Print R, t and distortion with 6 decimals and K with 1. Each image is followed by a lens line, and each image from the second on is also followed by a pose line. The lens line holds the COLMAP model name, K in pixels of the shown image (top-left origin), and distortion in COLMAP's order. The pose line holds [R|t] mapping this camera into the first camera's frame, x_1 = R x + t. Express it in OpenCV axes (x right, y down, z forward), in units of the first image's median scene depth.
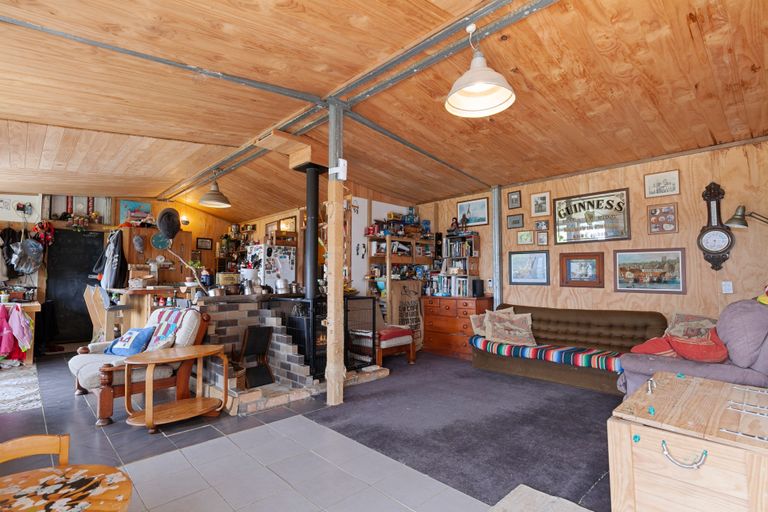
lens RADIAL K [[389.3, 0, 384.0], [0, 389.3, 256.0], [0, 0, 1]] dist [0.046688, 0.000118]
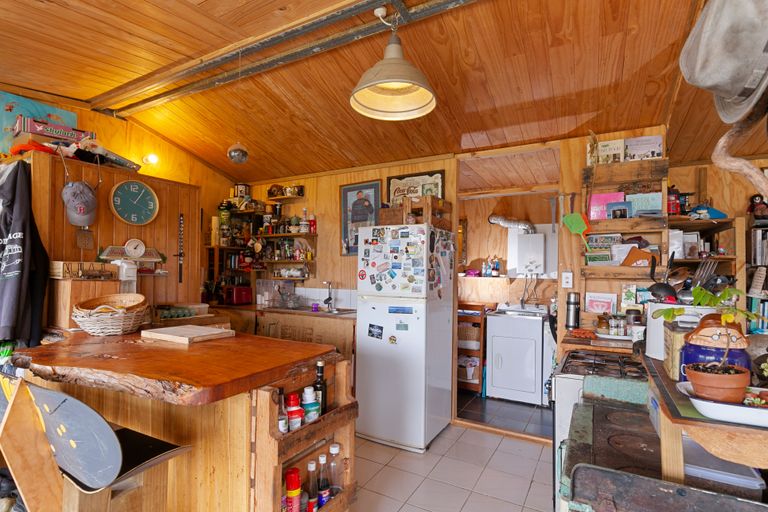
lens RADIAL K [[381.4, 0, 384.0], [0, 381.4, 256.0], [0, 0, 1]] dist [0.000261, 0.000055]
pose [[0.946967, 0.027029, 0.320191, -0.460025], [-0.035041, 0.999200, 0.019285, -0.000481], [-0.319414, -0.029482, 0.947157, 0.571810]]
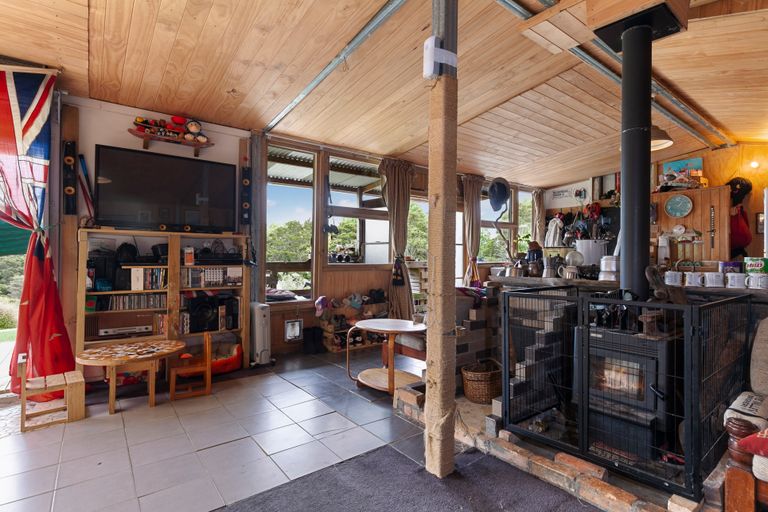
lens RADIAL K [[381.4, 0, 384.0], [0, 381.4, 256.0], [0, 0, 1]] dist [0.000261, 0.000055]
pose [[-0.086745, 0.001093, -0.996230, 0.222523], [0.054939, 0.998483, -0.003688, 0.029963], [0.994715, -0.055052, -0.086674, 0.501558]]
